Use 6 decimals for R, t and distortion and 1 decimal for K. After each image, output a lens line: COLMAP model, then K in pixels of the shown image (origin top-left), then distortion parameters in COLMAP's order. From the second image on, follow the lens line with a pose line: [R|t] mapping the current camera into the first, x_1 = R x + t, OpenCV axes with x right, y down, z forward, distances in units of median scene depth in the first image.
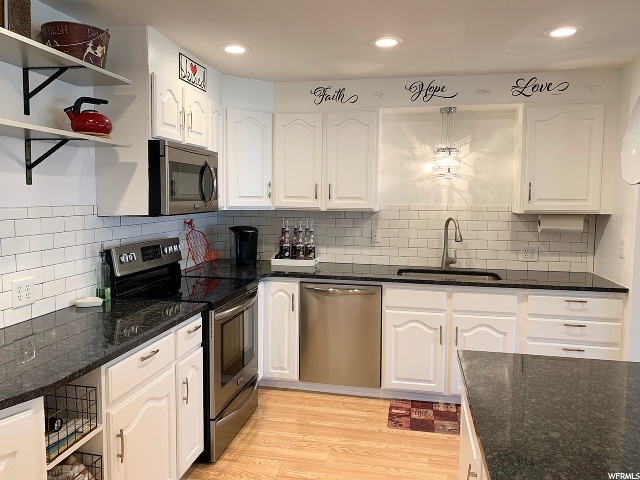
lens RADIAL K [[487.0, 0, 320.0], [0, 487.0, 240.0], [0, 0, 1]] dist [-0.000686, -0.003381]
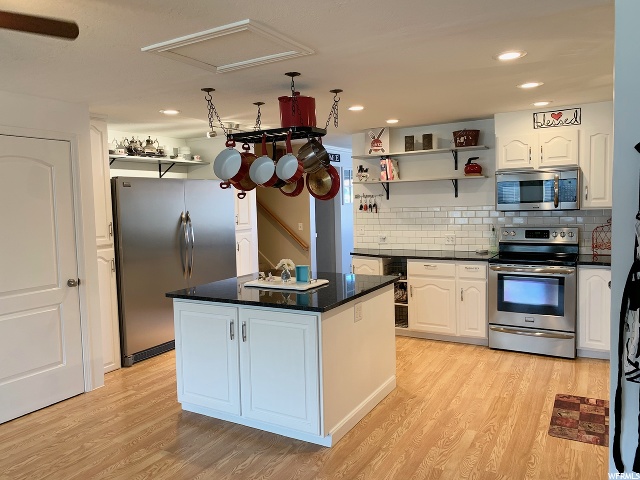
lens RADIAL K [[487.0, 0, 320.0], [0, 487.0, 240.0], [0, 0, 1]] dist [-0.000686, -0.003381]
pose [[-0.311765, 0.072090, -0.947421, 1.558086], [-0.062776, 0.993376, 0.096244, -0.070759], [0.948083, 0.089481, -0.305174, 0.859932]]
